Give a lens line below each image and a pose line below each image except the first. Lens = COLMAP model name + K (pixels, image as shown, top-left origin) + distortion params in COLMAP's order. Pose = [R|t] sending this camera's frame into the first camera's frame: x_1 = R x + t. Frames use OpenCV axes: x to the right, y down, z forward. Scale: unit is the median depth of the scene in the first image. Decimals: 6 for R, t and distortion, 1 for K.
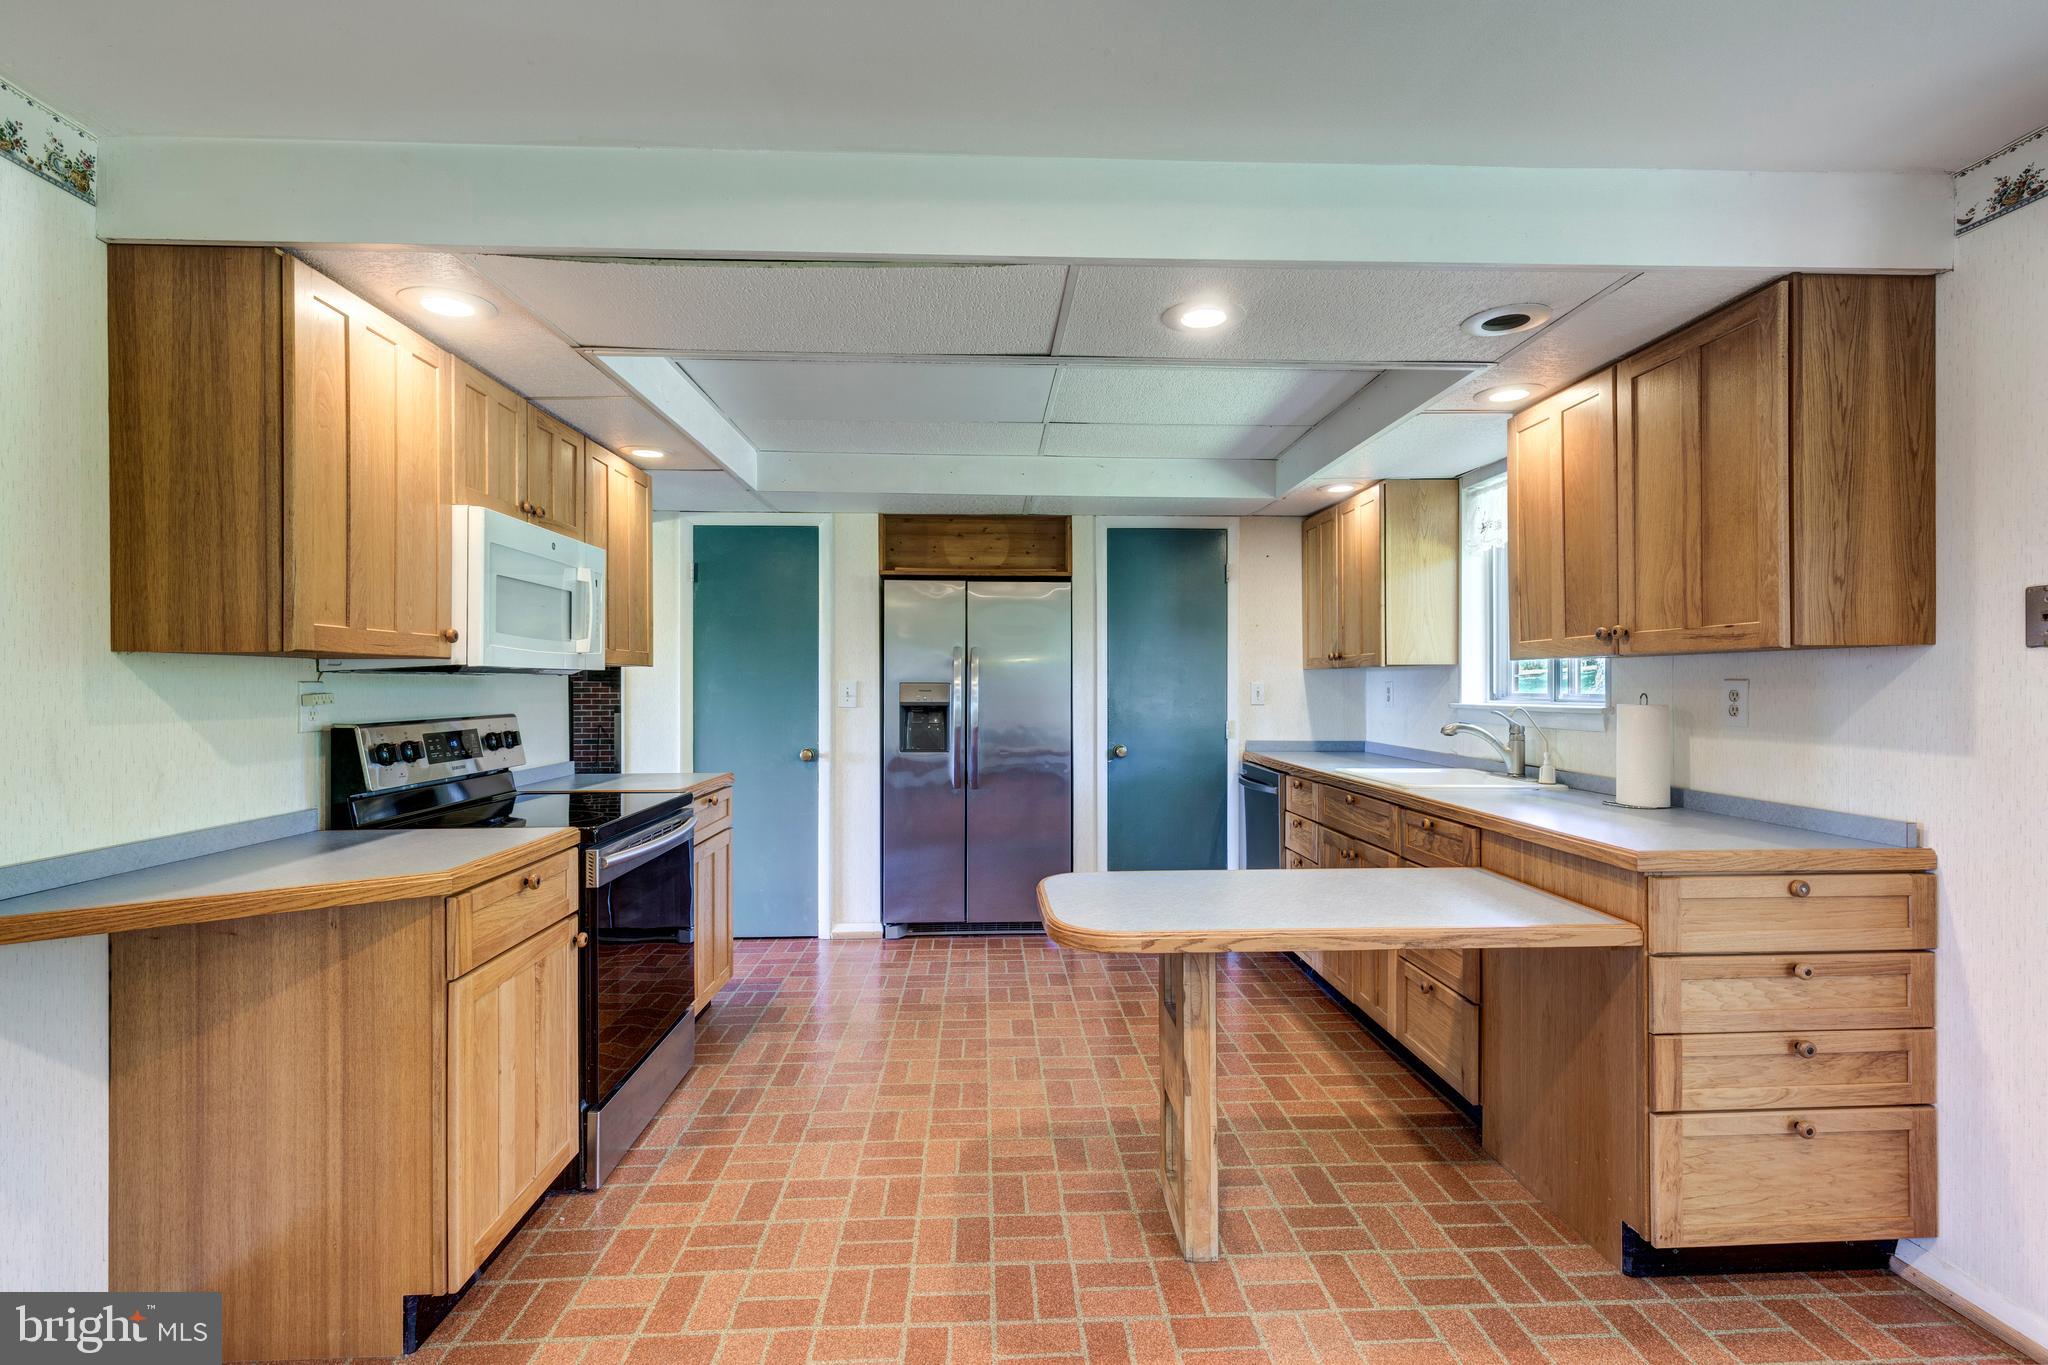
lens RADIAL K [[922.2, 0, 1022.7], [0, 922.2, 687.2], [0, 0, 1]] dist [0.003136, -0.000395]
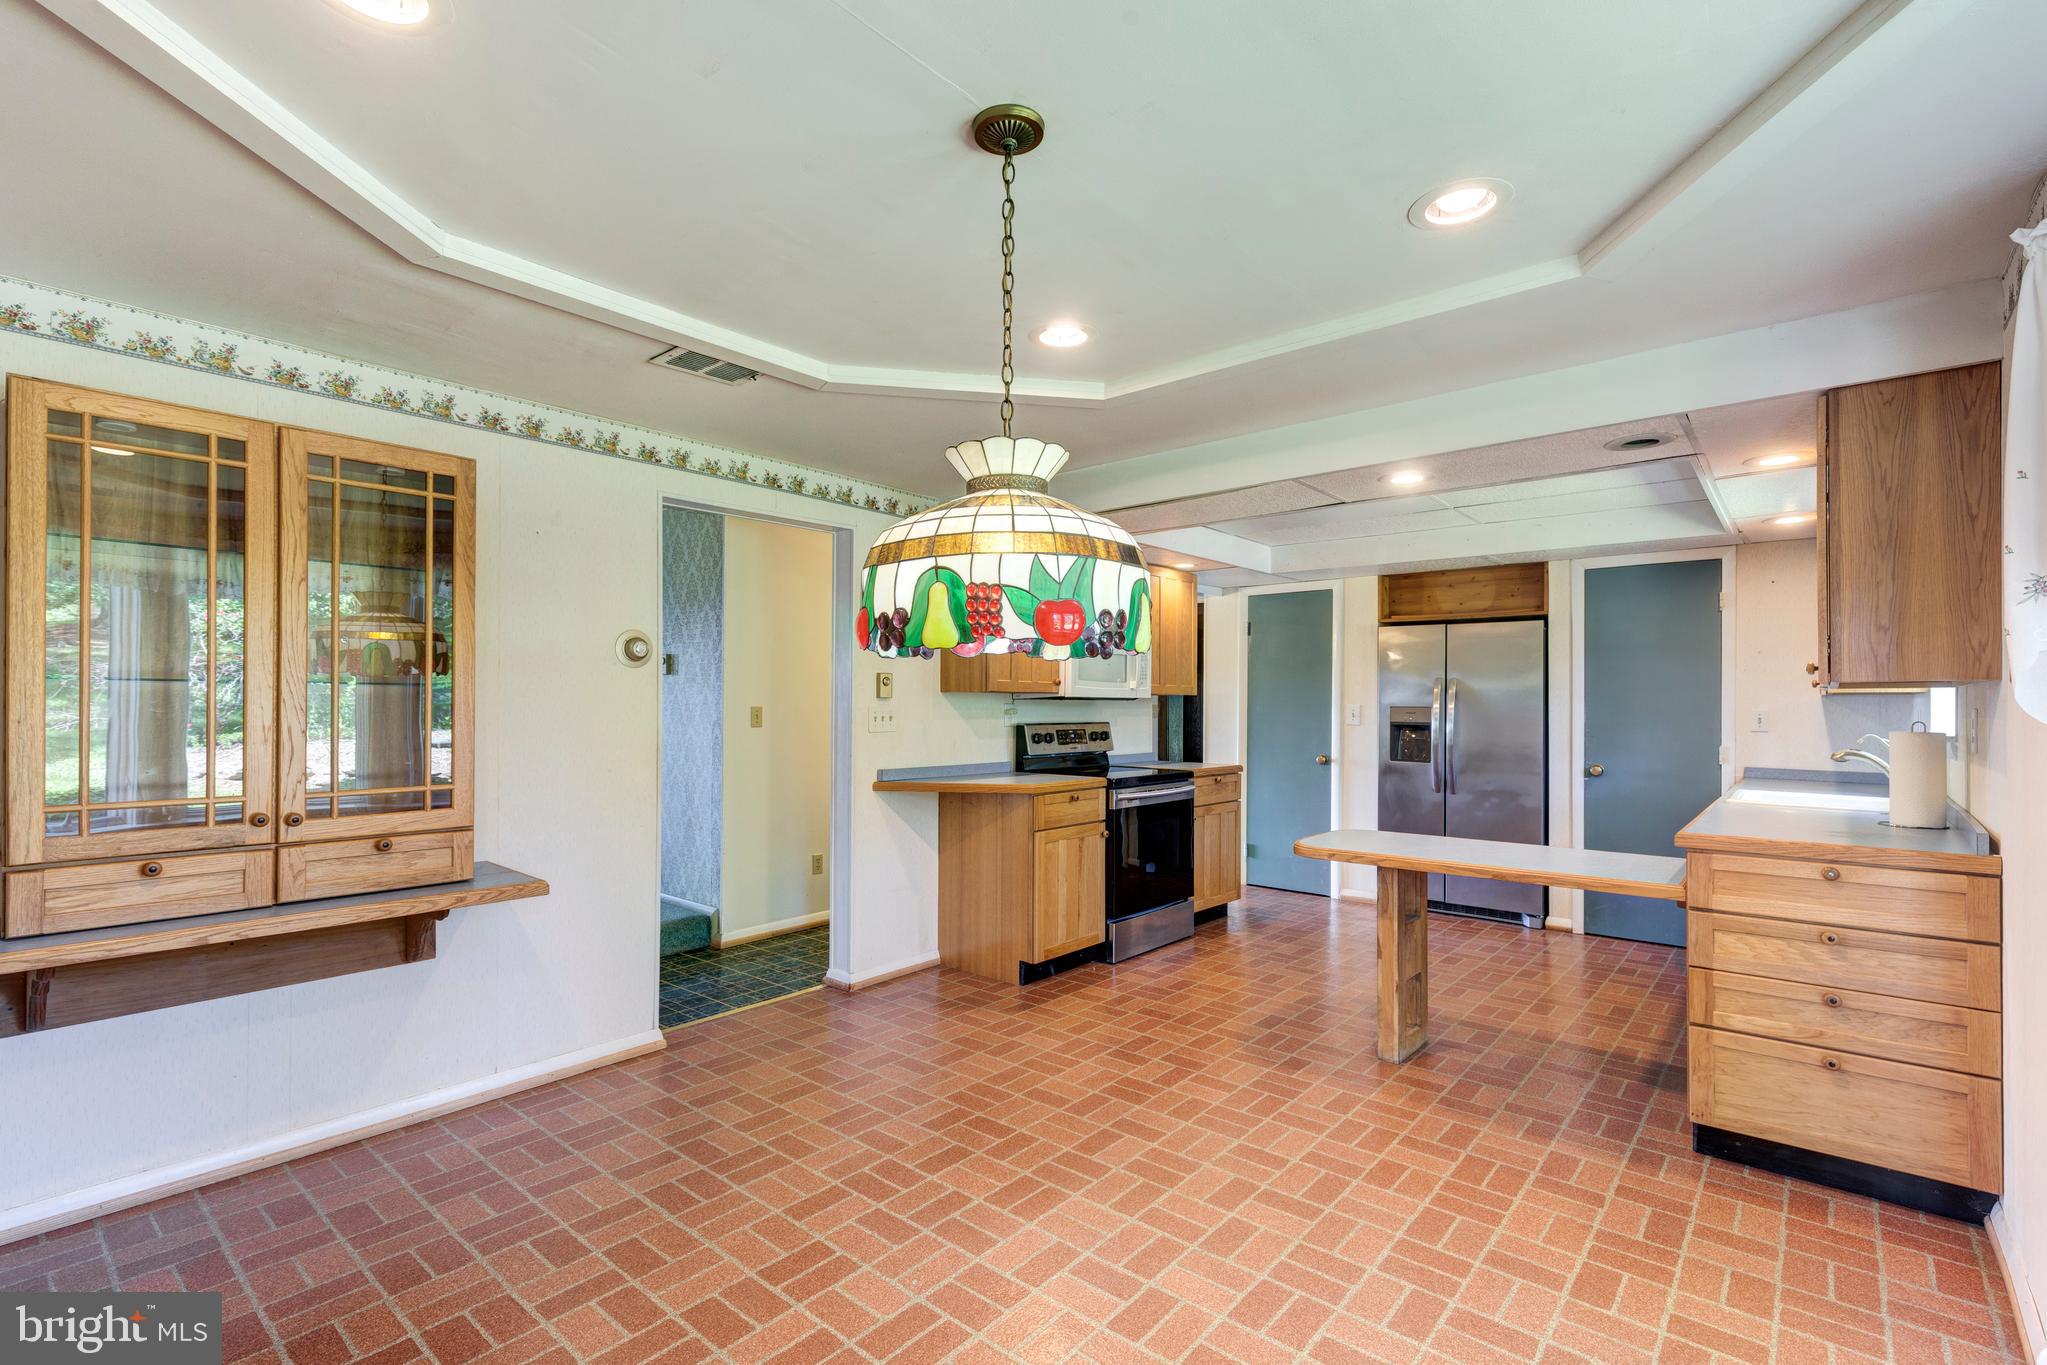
lens RADIAL K [[921.8, 0, 1023.2], [0, 921.8, 697.5], [0, 0, 1]] dist [-0.001564, -0.000188]
pose [[0.727157, 0.000272, -0.686472, 0.755860], [-0.009049, 0.999917, -0.009188, -0.001822], [0.686412, 0.012893, 0.727099, -0.571687]]
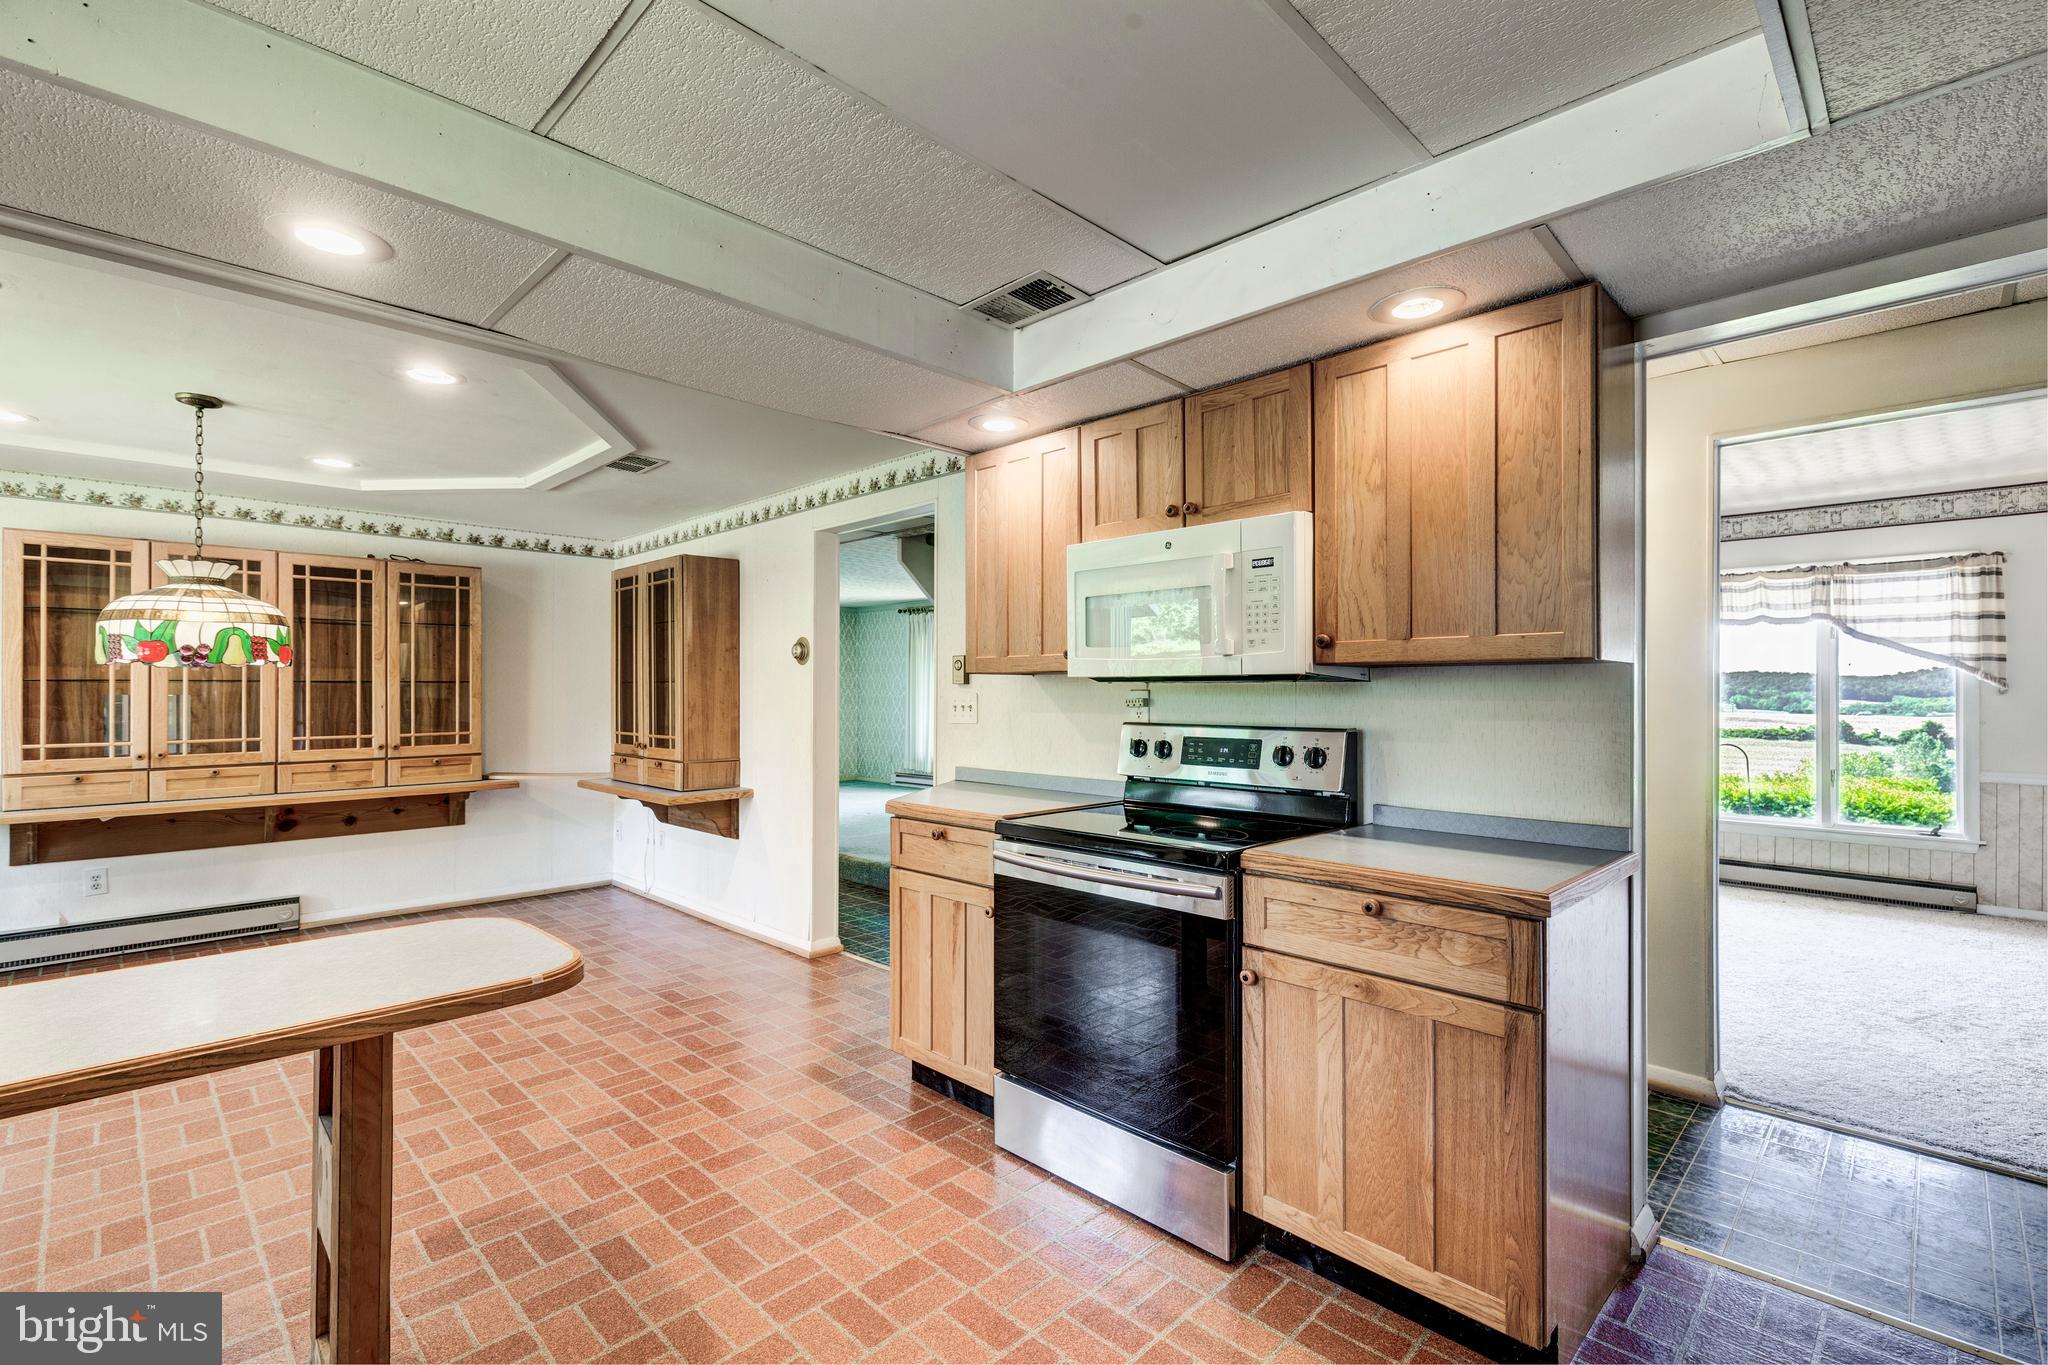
lens RADIAL K [[920.3, 0, 1019.7], [0, 920.3, 685.7], [0, 0, 1]] dist [0.010772, -0.001034]
pose [[-0.739577, -0.002848, -0.673066, 0.275915], [0.000177, 0.999990, -0.004426, -0.006783], [0.673072, -0.003392, -0.739569, 1.876603]]
